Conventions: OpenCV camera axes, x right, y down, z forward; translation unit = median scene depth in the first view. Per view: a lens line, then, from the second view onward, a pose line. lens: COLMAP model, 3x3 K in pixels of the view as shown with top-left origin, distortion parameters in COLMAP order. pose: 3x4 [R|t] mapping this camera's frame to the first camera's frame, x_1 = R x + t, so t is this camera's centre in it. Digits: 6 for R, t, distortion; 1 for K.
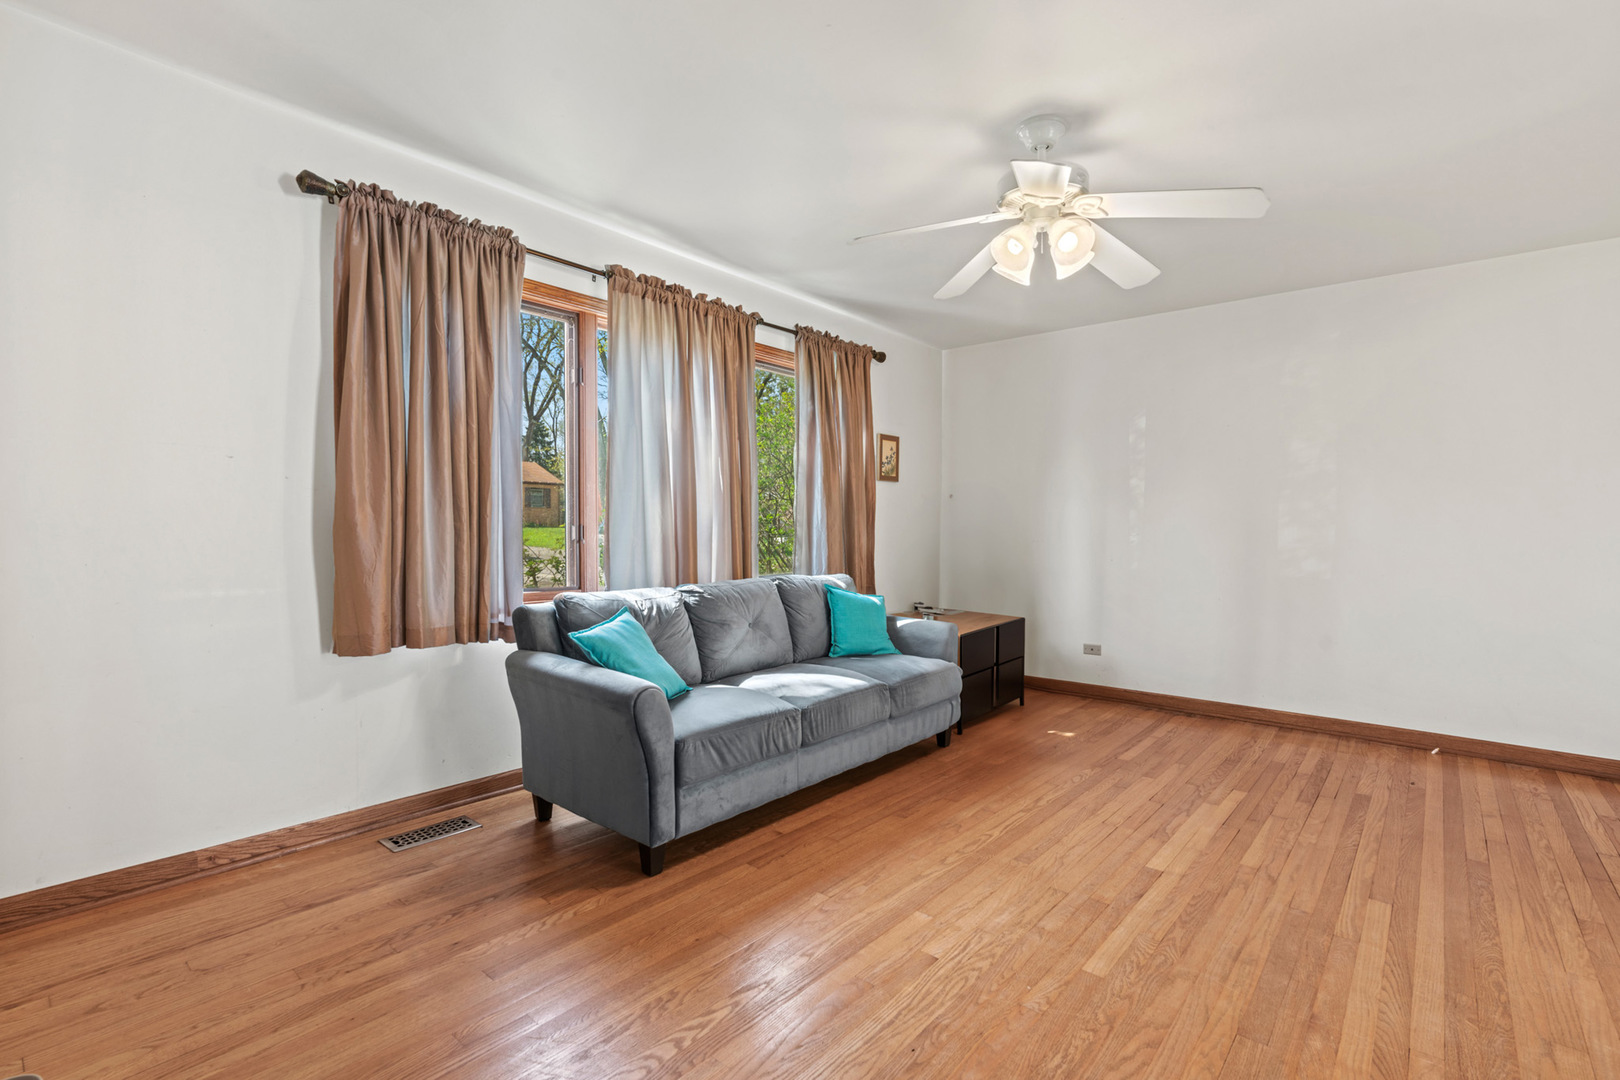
lens RADIAL K [[731.2, 0, 809.2], [0, 731.2, 555.1], [0, 0, 1]] dist [-0.013874, 0.004549]
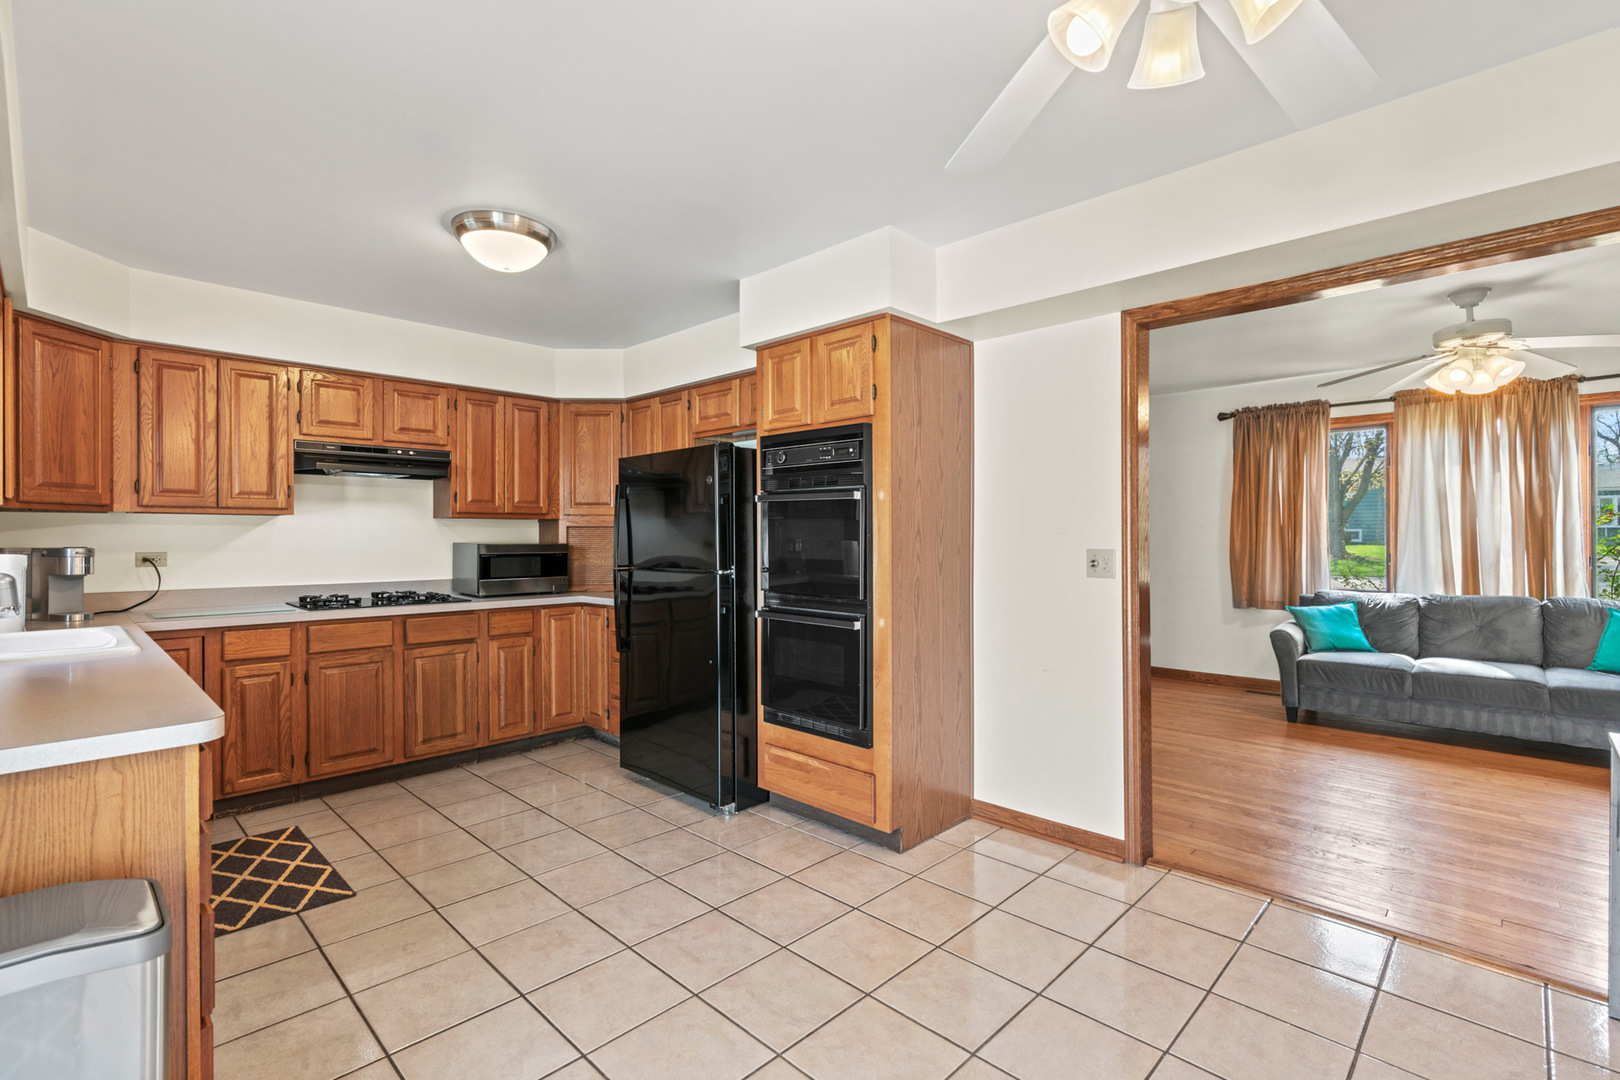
lens RADIAL K [[741.7, 0, 803.5], [0, 741.7, 536.2], [0, 0, 1]] dist [-0.001550, 0.000505]
pose [[-0.062716, -0.007537, -0.998003, 1.759722], [-0.026202, 0.999639, -0.005903, -0.041645], [0.997687, 0.025780, -0.062891, -0.242971]]
